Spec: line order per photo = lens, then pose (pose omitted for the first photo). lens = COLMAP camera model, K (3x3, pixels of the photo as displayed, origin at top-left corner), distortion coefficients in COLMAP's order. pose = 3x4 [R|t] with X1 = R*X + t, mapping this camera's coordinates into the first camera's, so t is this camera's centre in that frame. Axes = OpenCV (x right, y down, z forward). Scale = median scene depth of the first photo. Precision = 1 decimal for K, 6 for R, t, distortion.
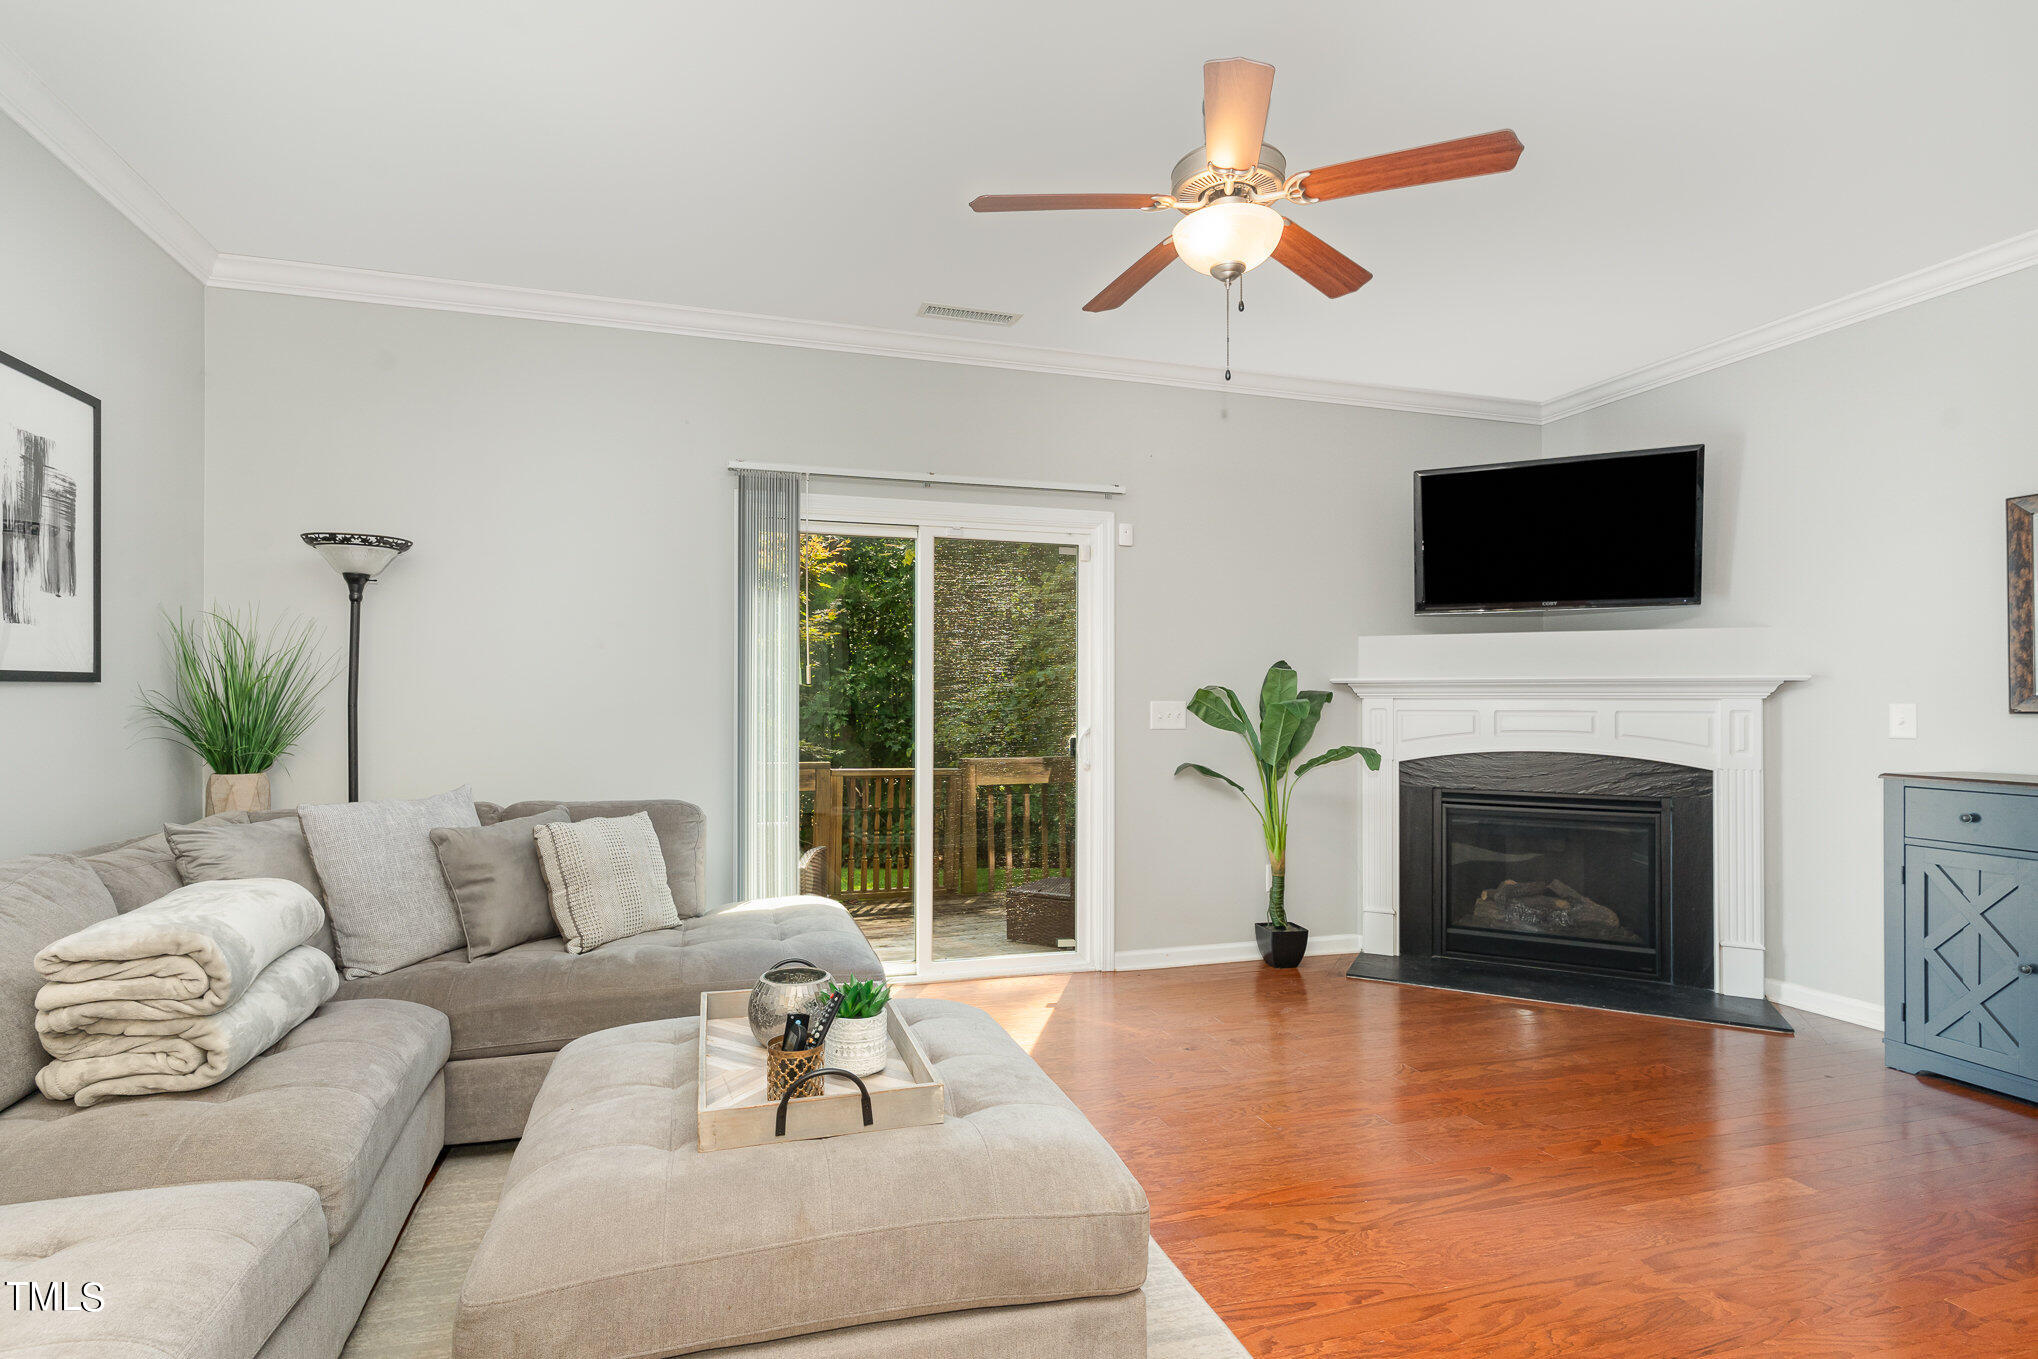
lens RADIAL K [[969.3, 0, 958.5], [0, 969.3, 691.2], [0, 0, 1]] dist [0.005551, 0.001381]
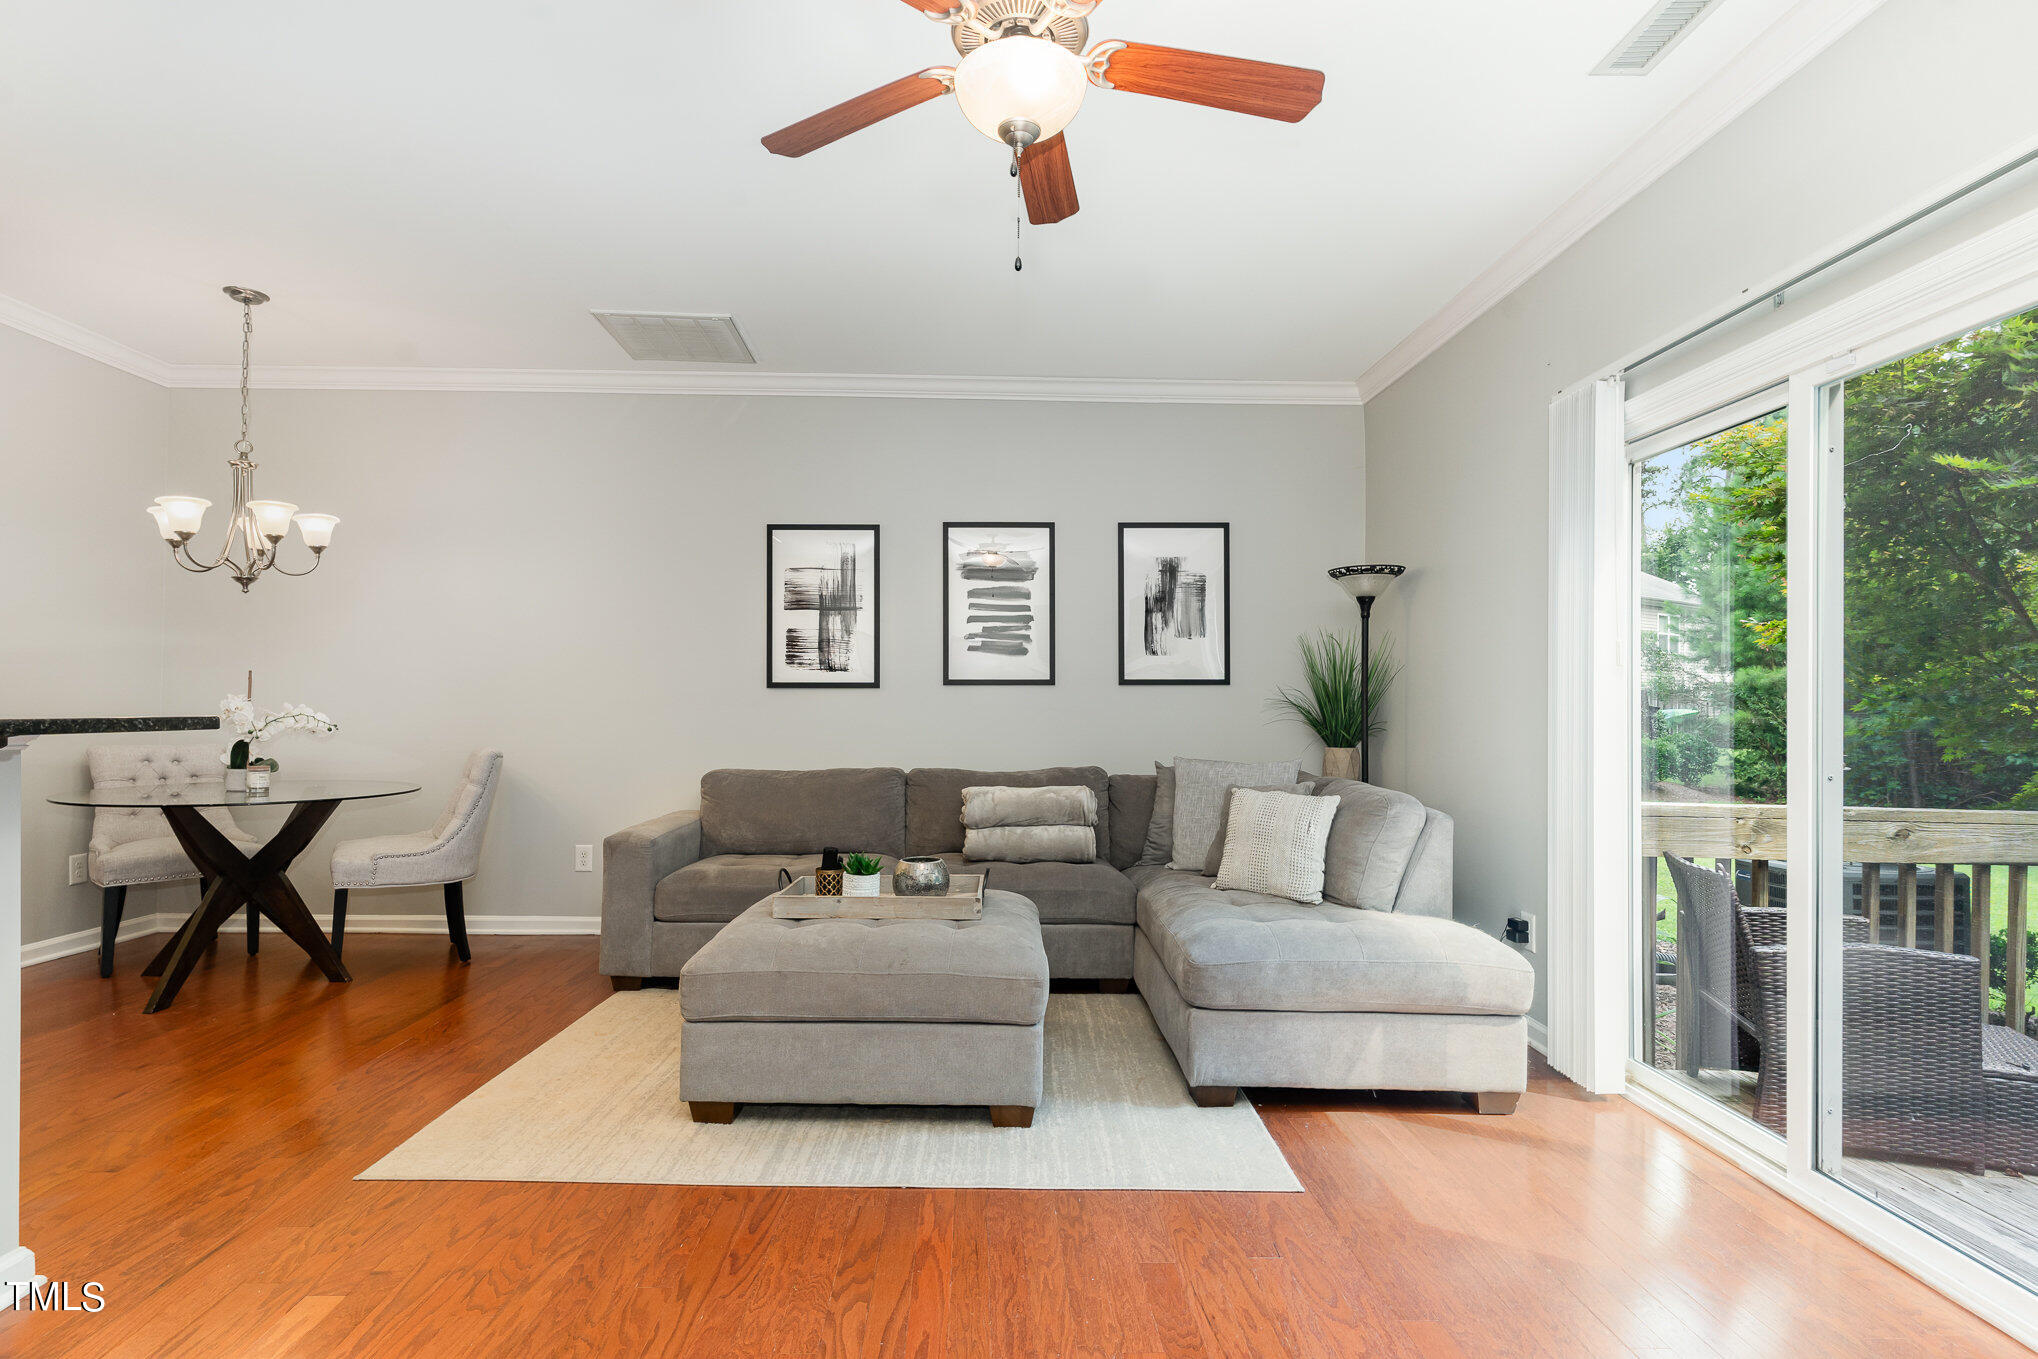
lens RADIAL K [[969.3, 0, 958.5], [0, 969.3, 691.2], [0, 0, 1]] dist [0.005551, 0.001381]
pose [[-0.276593, -0.014046, -0.960885, 0.648605], [-0.003121, 0.999901, -0.013718, 0.018702], [0.960982, -0.000795, -0.276609, 0.730429]]
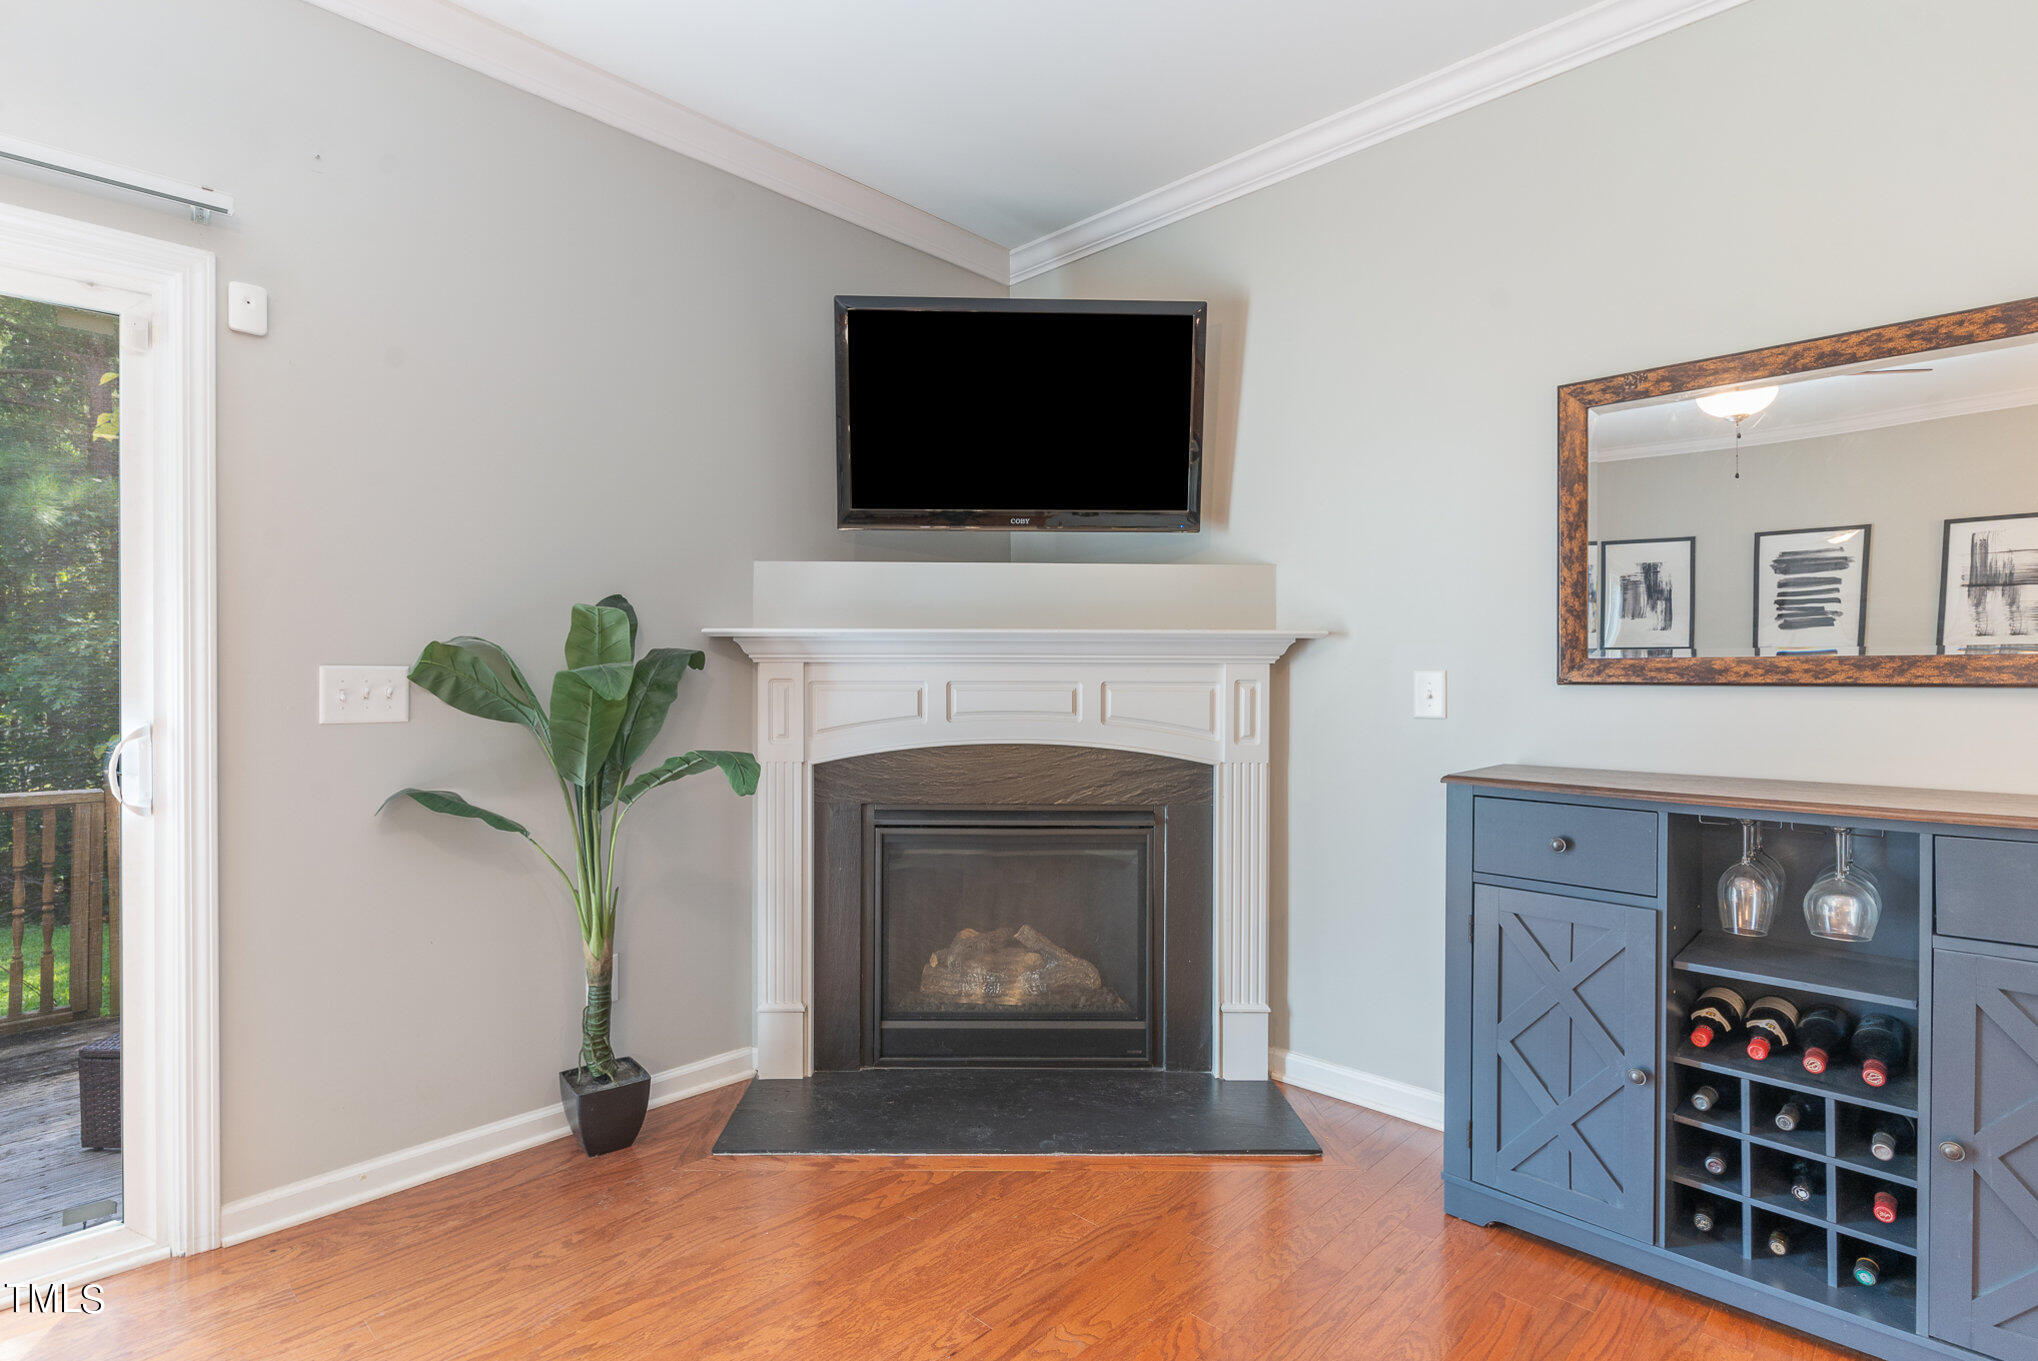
lens RADIAL K [[1021.6, 0, 1019.0], [0, 1021.6, 680.5], [0, 0, 1]] dist [0.025357, 0.000675]
pose [[0.852155, -0.004349, 0.523272, 0.250581], [-0.006032, 0.999817, 0.018132, 0.006531], [-0.523255, -0.018607, 0.851973, 0.418276]]
